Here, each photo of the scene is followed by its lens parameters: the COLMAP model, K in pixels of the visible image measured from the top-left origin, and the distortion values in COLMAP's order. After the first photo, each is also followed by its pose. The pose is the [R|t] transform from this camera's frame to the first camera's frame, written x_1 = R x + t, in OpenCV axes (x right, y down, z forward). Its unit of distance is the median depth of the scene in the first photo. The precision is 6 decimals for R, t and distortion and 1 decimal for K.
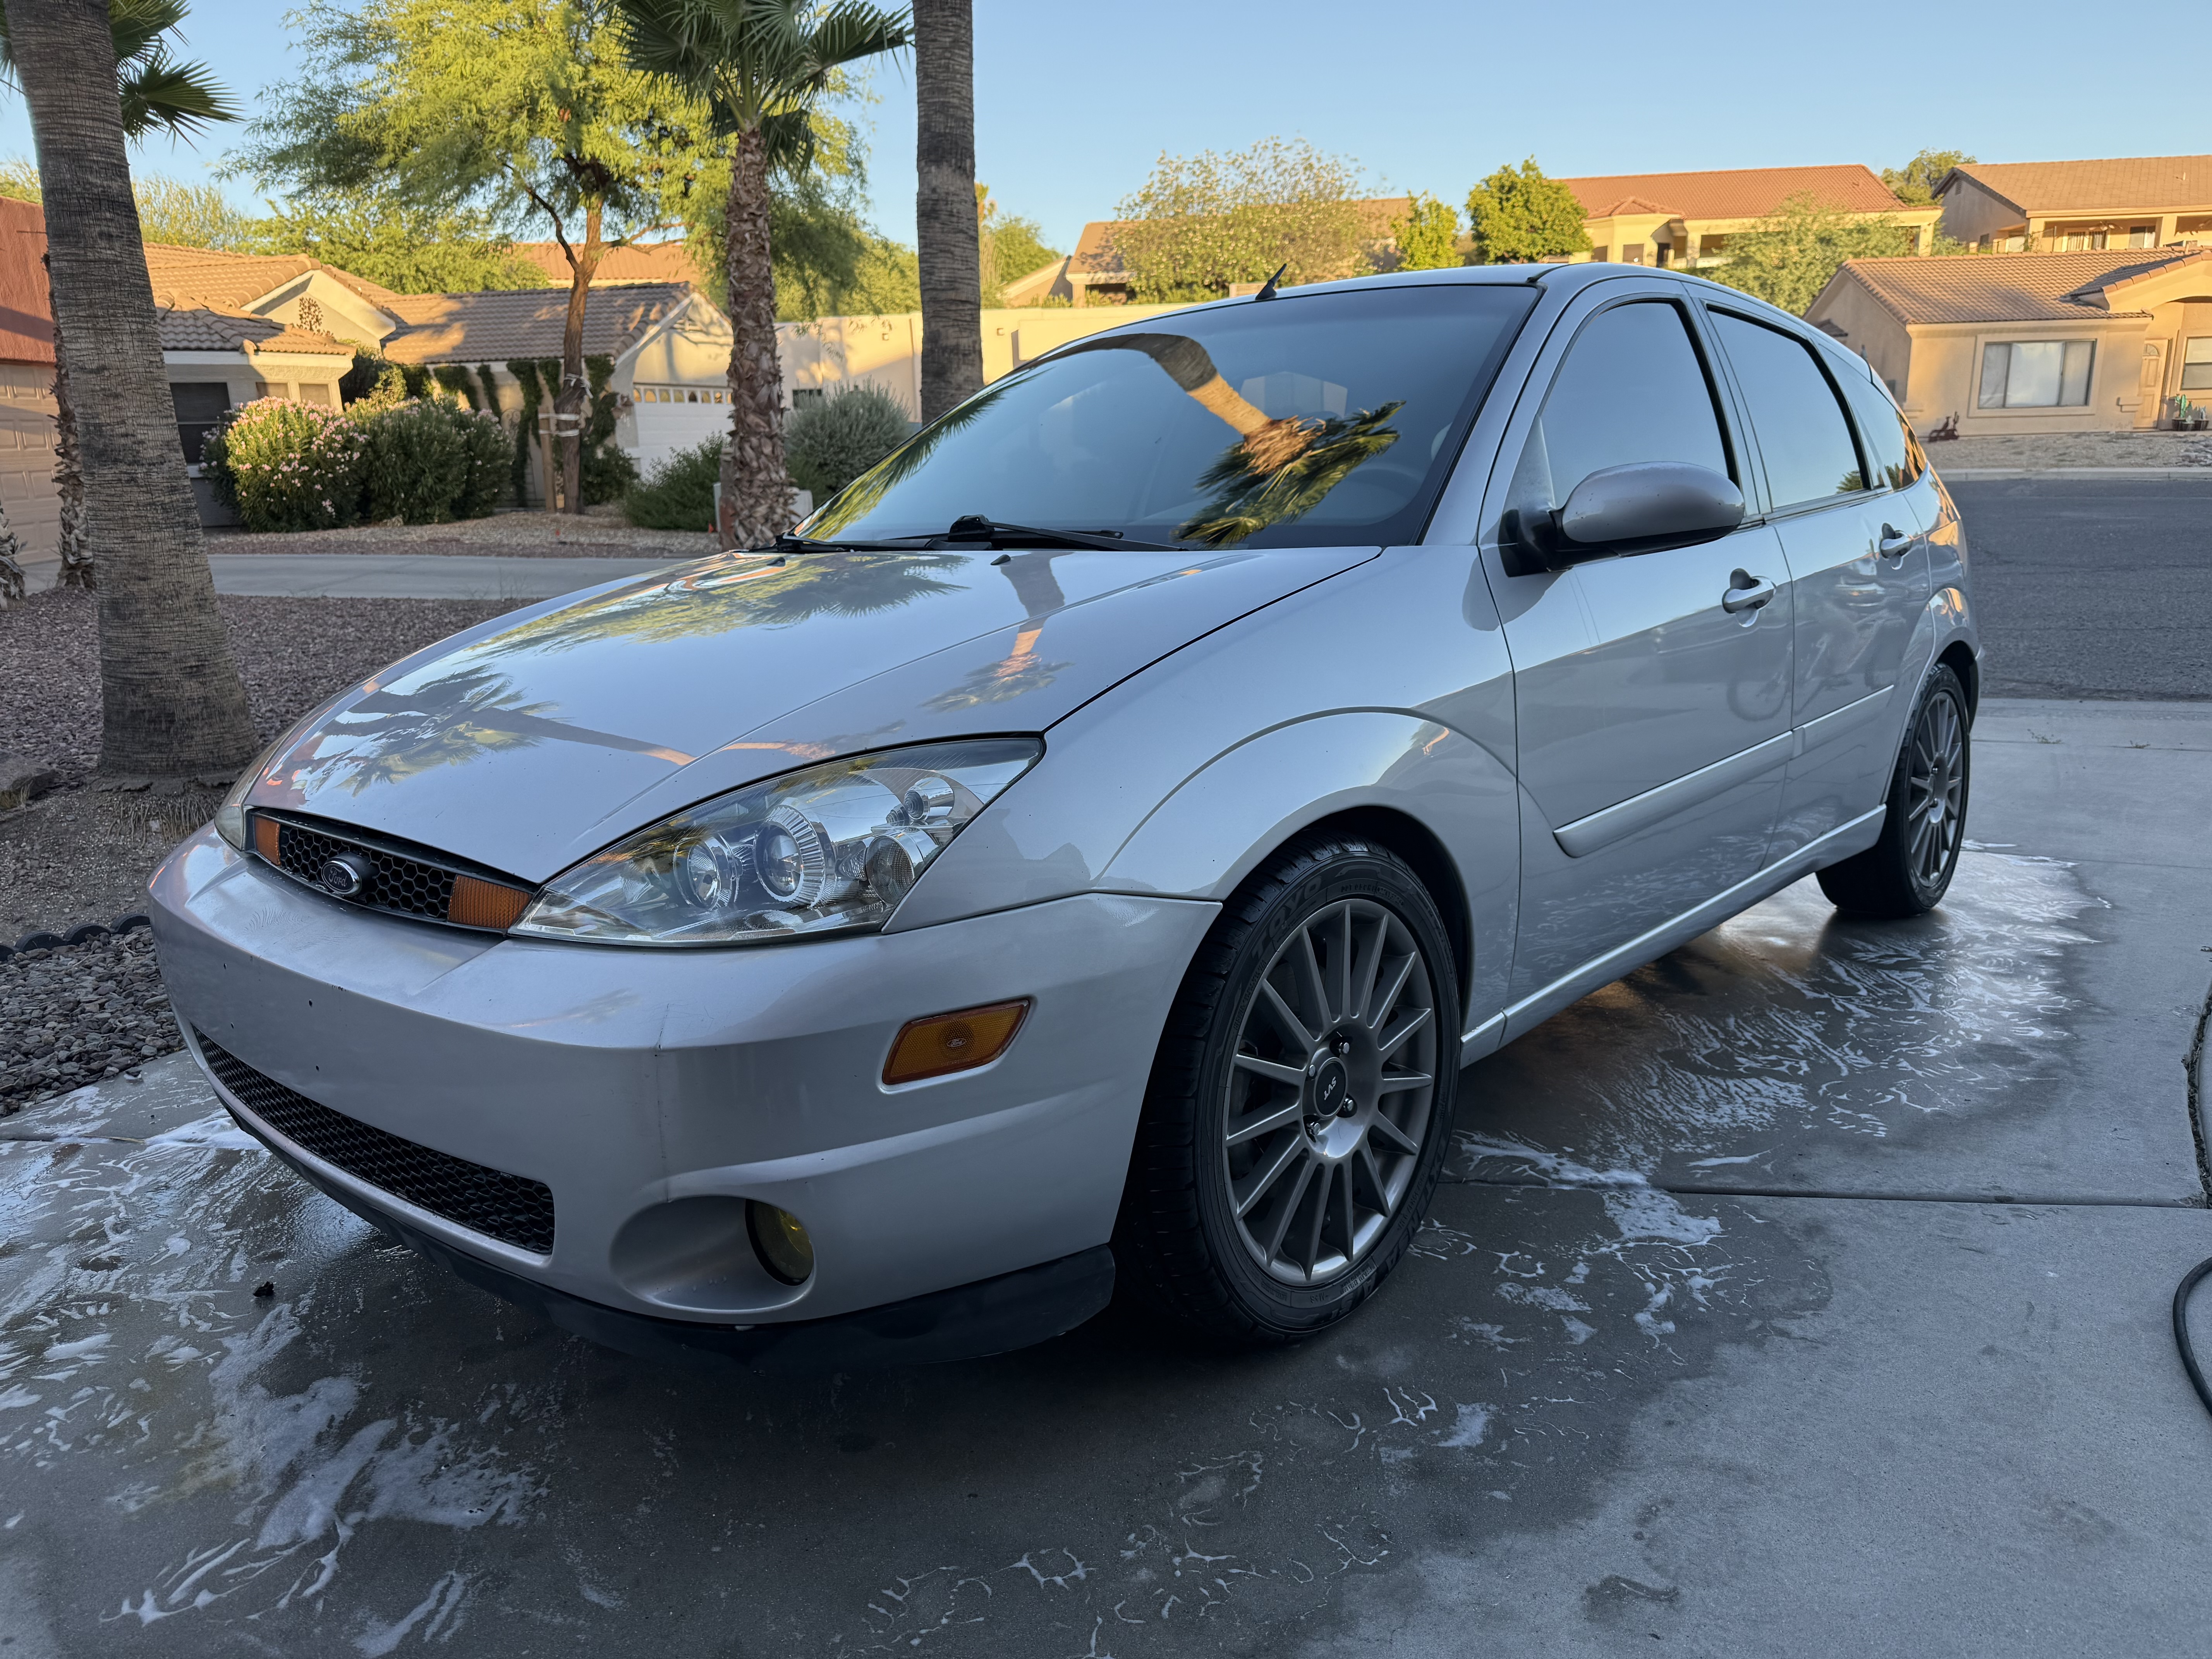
lens RADIAL K [[1563.7, 0, 1101.2], [0, 1563.7, 816.1], [0, 0, 1]] dist [0.072281, -0.097183]
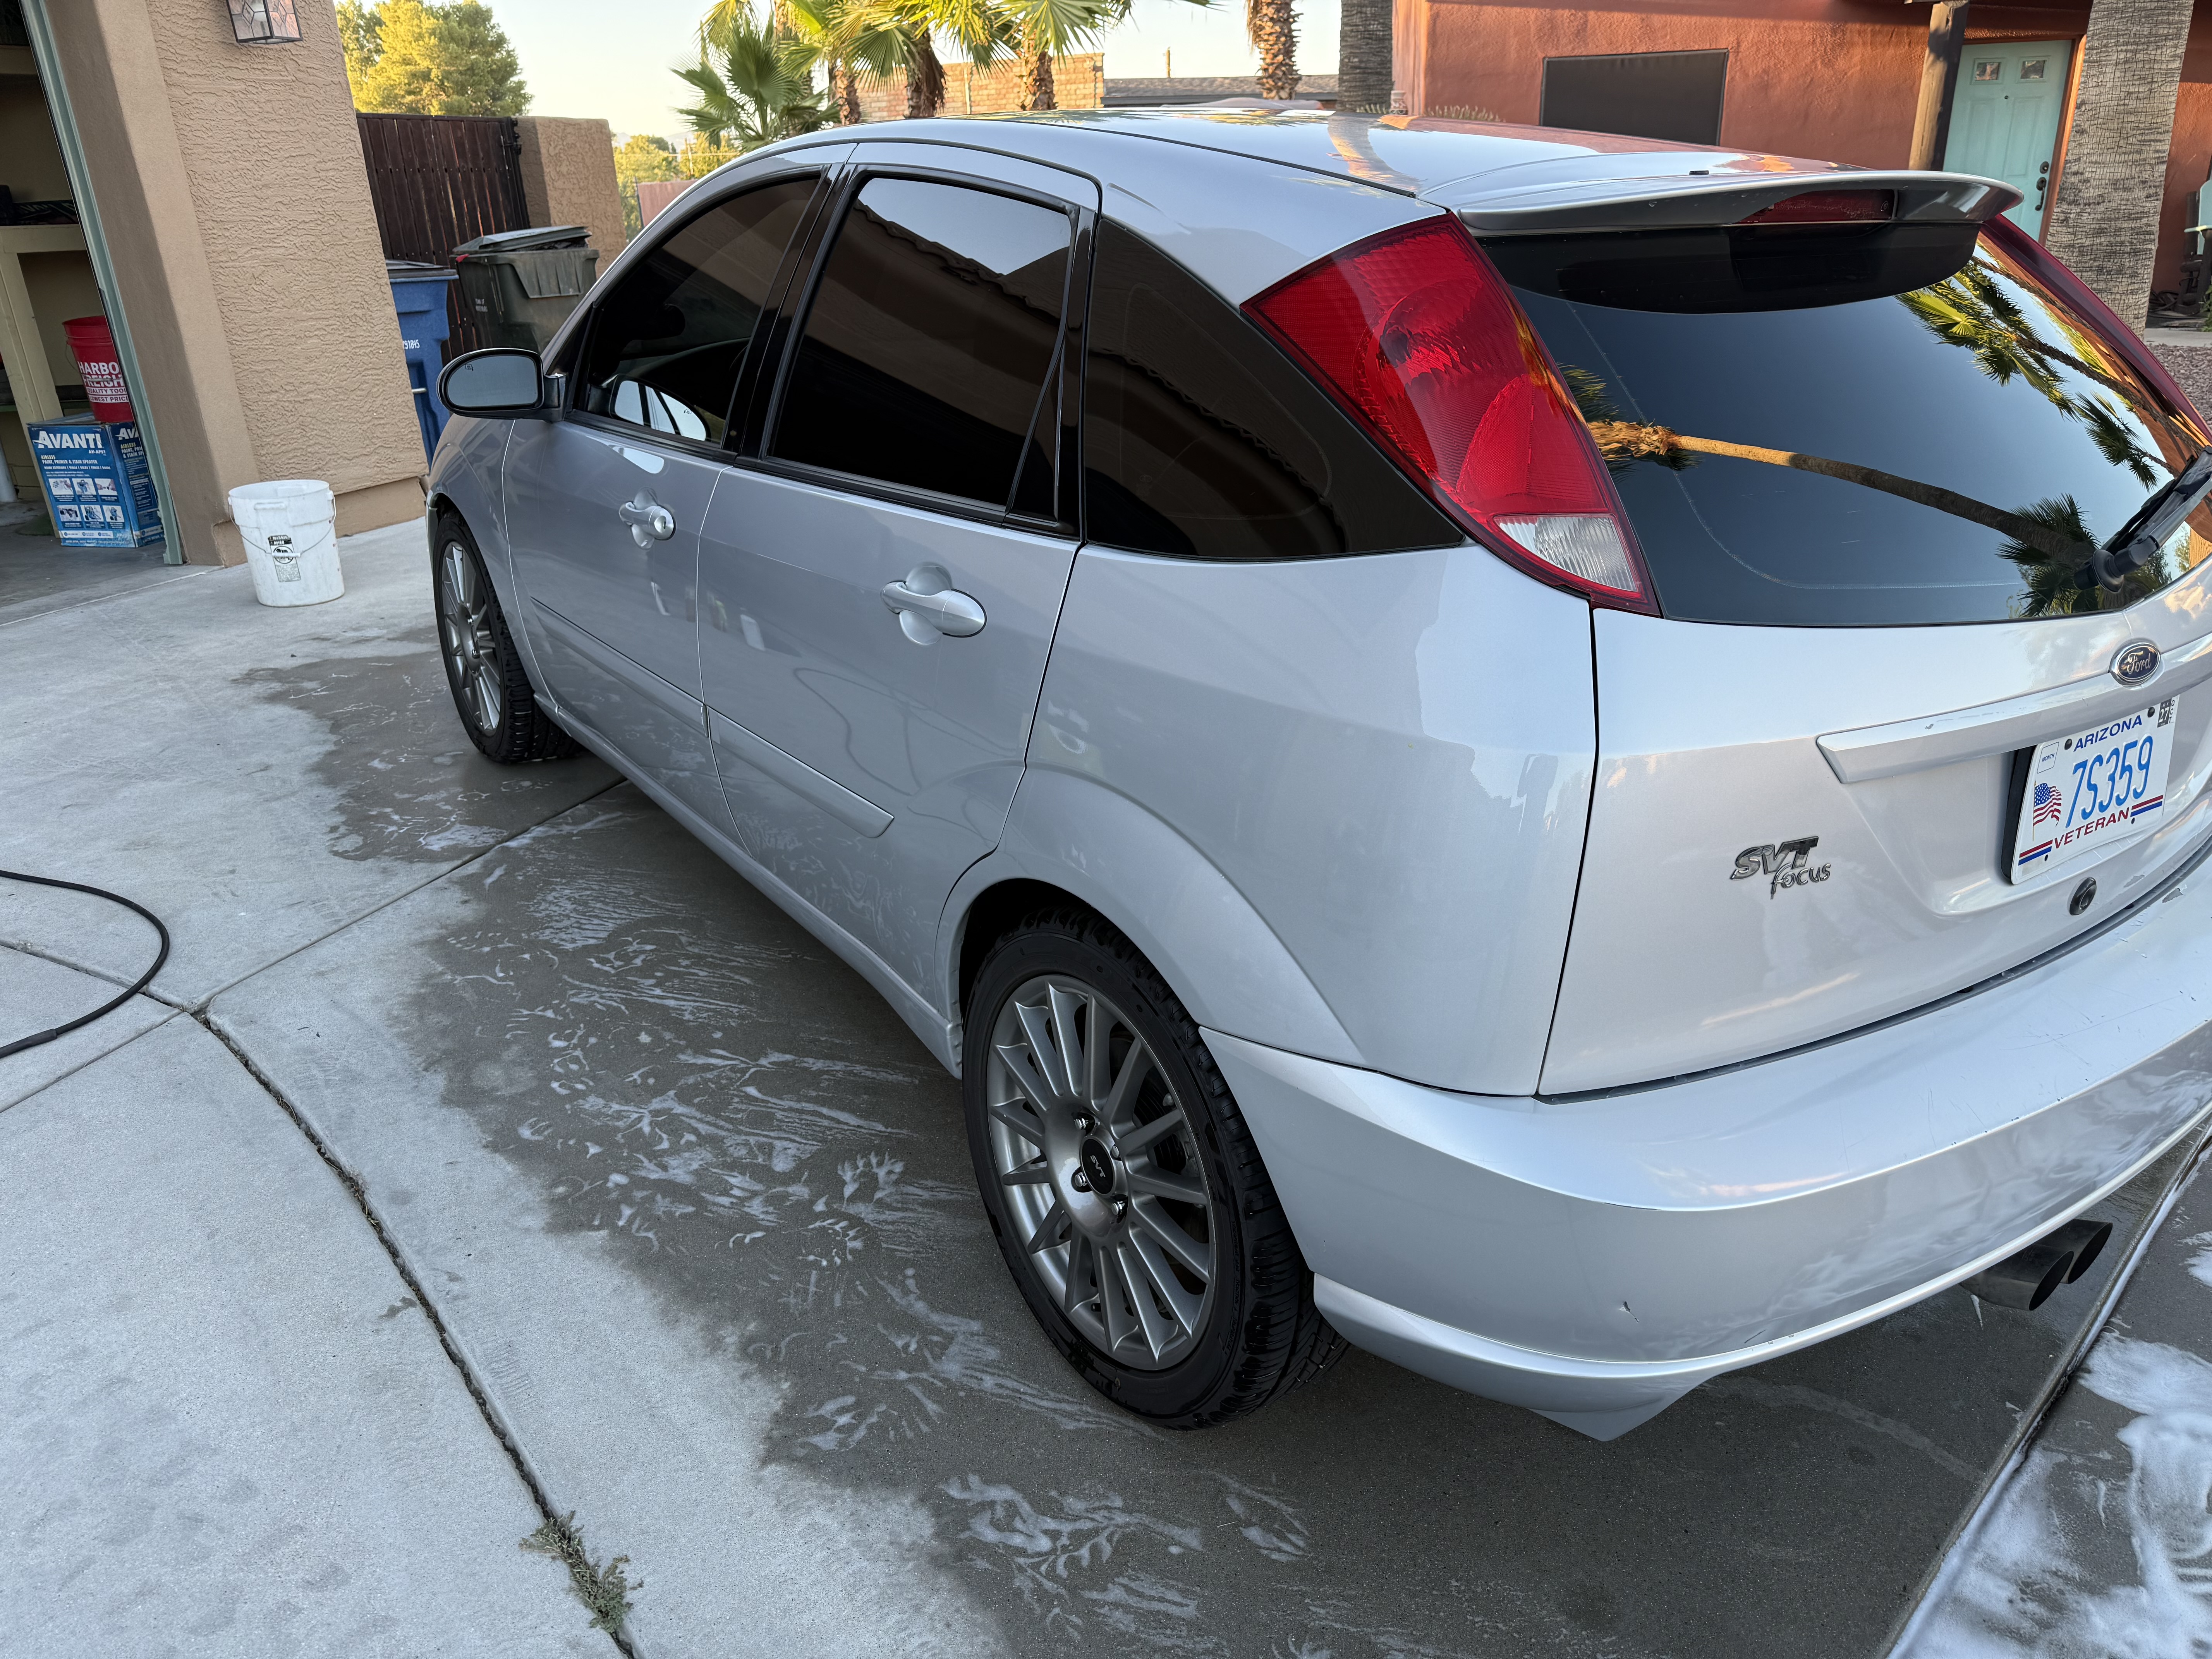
lens RADIAL K [[1563.7, 0, 1101.2], [0, 1563.7, 816.1], [0, 0, 1]] dist [0.072281, -0.097183]
pose [[-0.226785, 0.396572, -0.889550, 0.156742], [-0.190997, 0.877503, 0.439895, -0.056280], [0.955033, 0.269664, -0.123261, 0.176482]]
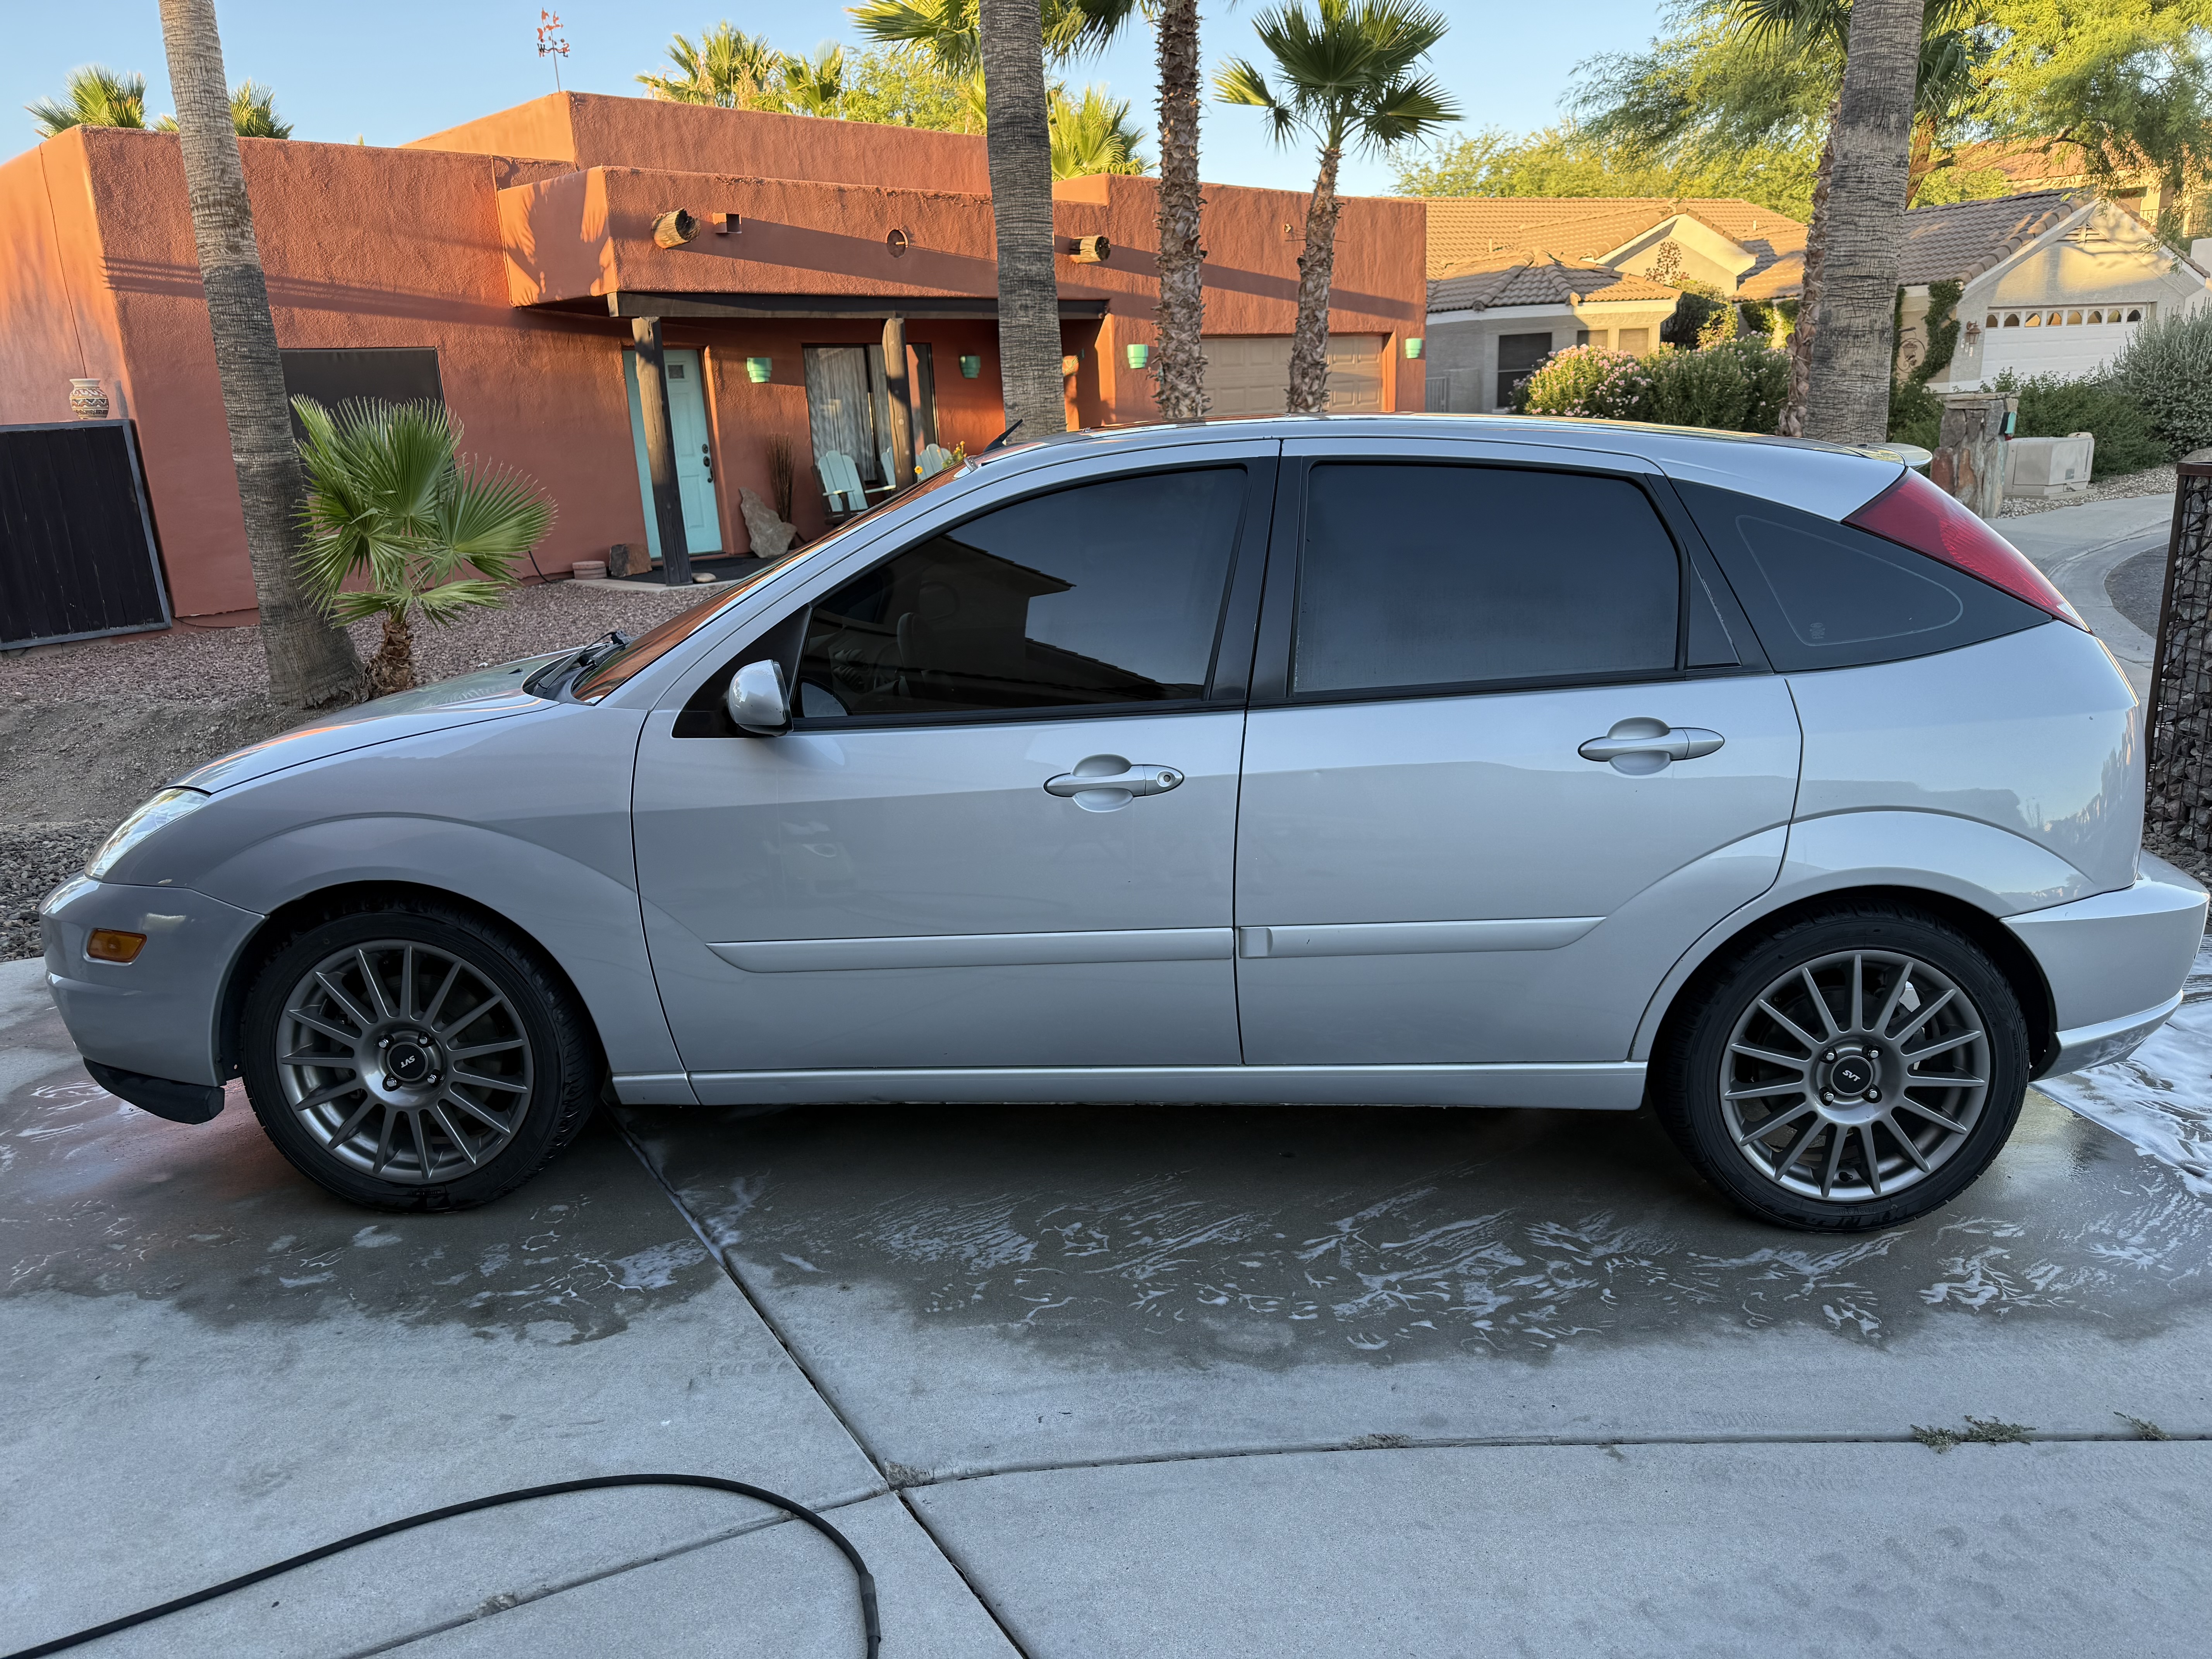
lens RADIAL K [[1563.7, 0, 1101.2], [0, 1563.7, 816.1], [0, 0, 1]] dist [0.072281, -0.097183]
pose [[0.642214, 0.196793, -0.740833, 0.141044], [-0.156791, 0.979773, 0.124346, -0.029712], [0.750319, 0.036299, 0.660079, 0.042167]]
